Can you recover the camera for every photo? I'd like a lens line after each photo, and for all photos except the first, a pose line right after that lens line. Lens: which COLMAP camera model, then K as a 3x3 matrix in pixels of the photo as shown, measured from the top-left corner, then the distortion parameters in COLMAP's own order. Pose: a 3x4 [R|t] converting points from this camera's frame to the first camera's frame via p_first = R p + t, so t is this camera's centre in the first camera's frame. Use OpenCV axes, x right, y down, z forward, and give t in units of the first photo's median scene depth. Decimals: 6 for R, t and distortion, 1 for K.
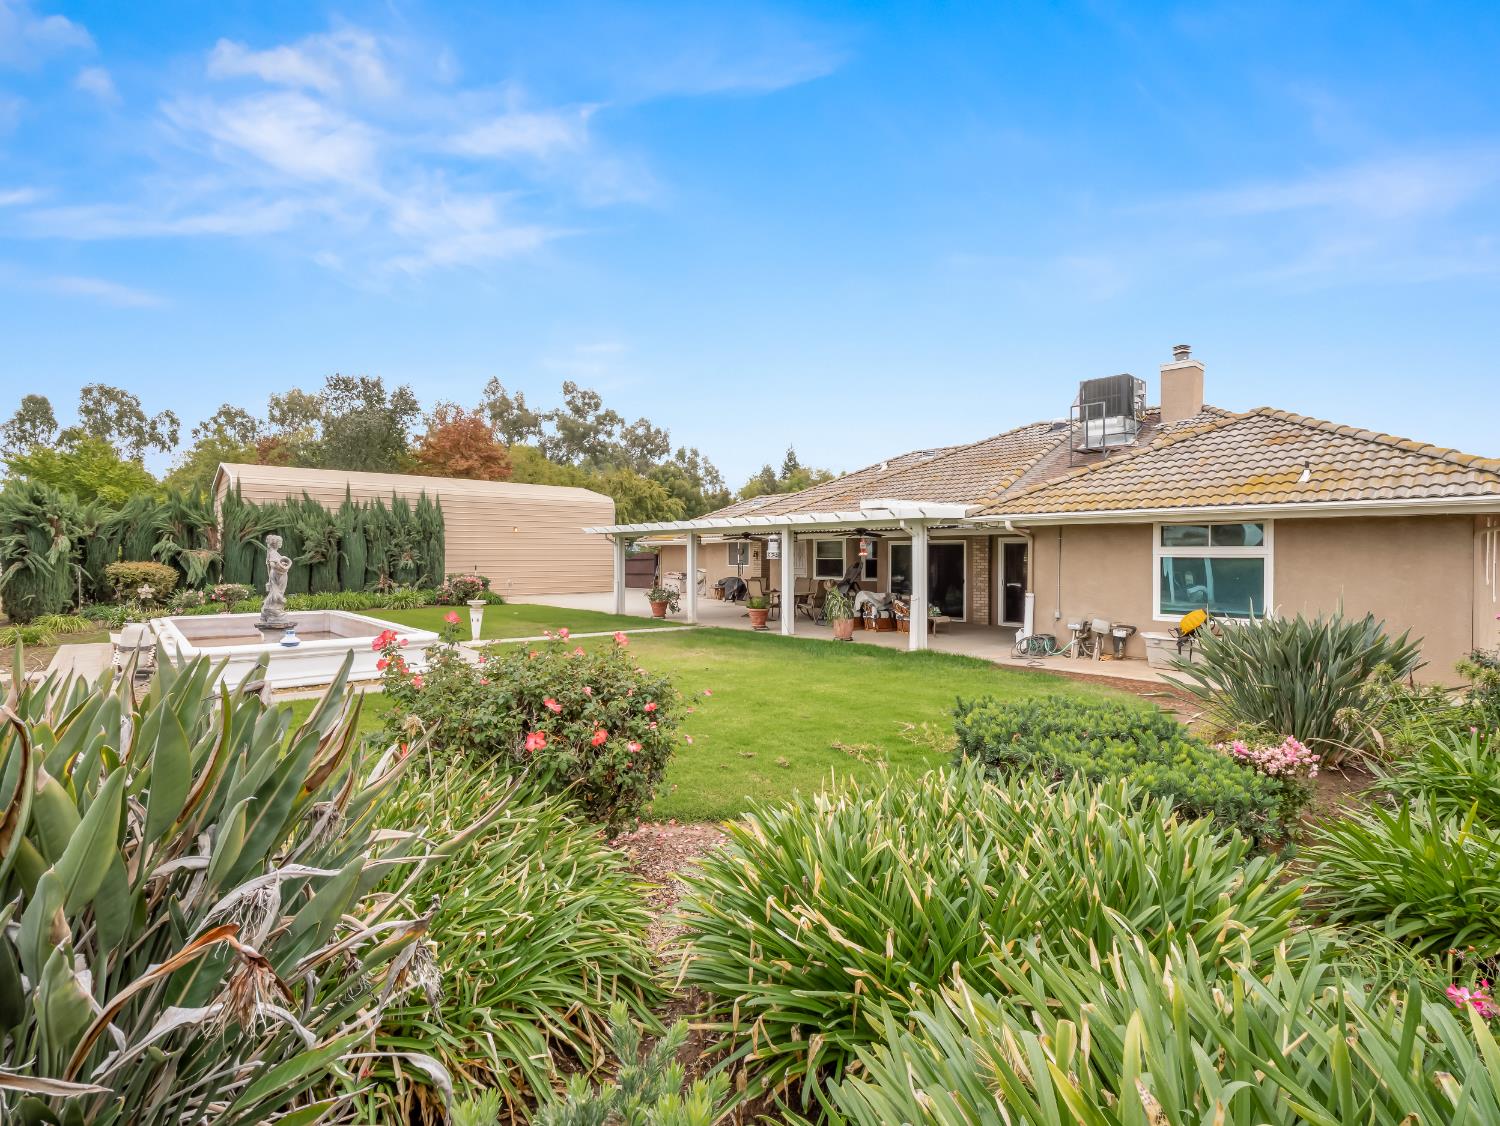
lens RADIAL K [[719.5, 0, 746.9], [0, 719.5, 549.8], [0, 0, 1]] dist [-0.016341, -0.000279]
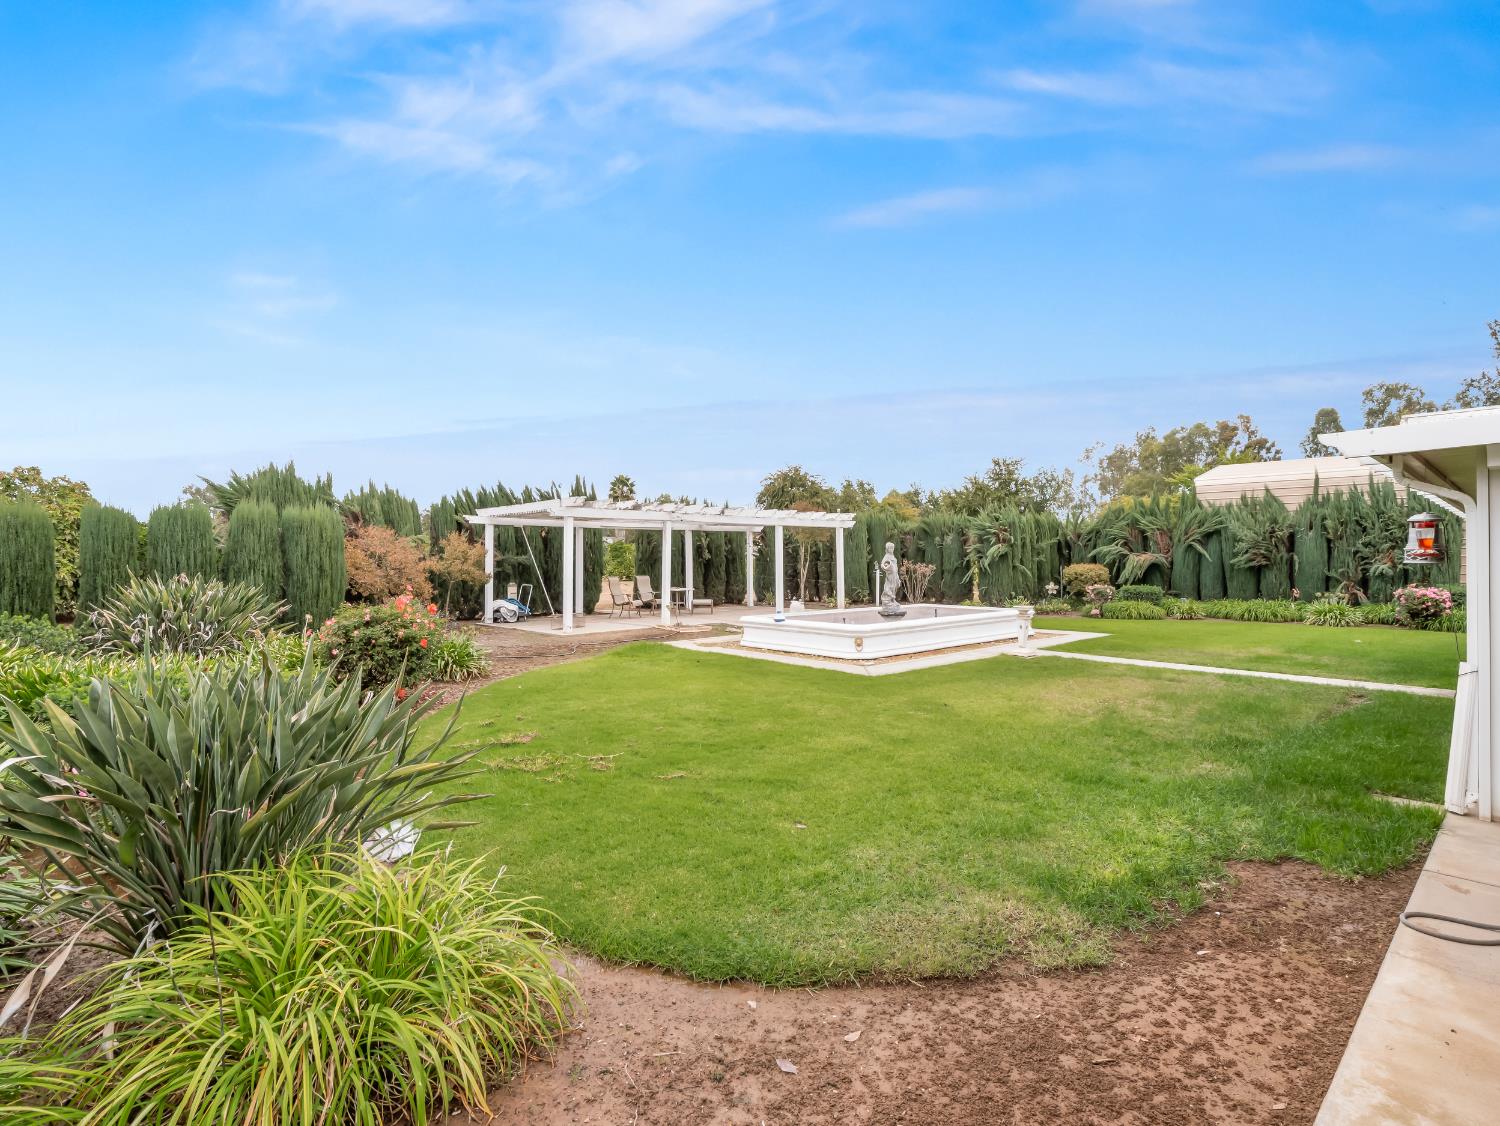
lens RADIAL K [[756.0, 0, 744.1], [0, 756.0, 558.6], [0, 0, 1]] dist [-0.001874, -0.000346]
pose [[0.024023, -0.003454, -0.999705, 0.310505], [0.010281, 0.999942, -0.003208, 0.004694], [0.999659, -0.010200, 0.024057, 0.324502]]
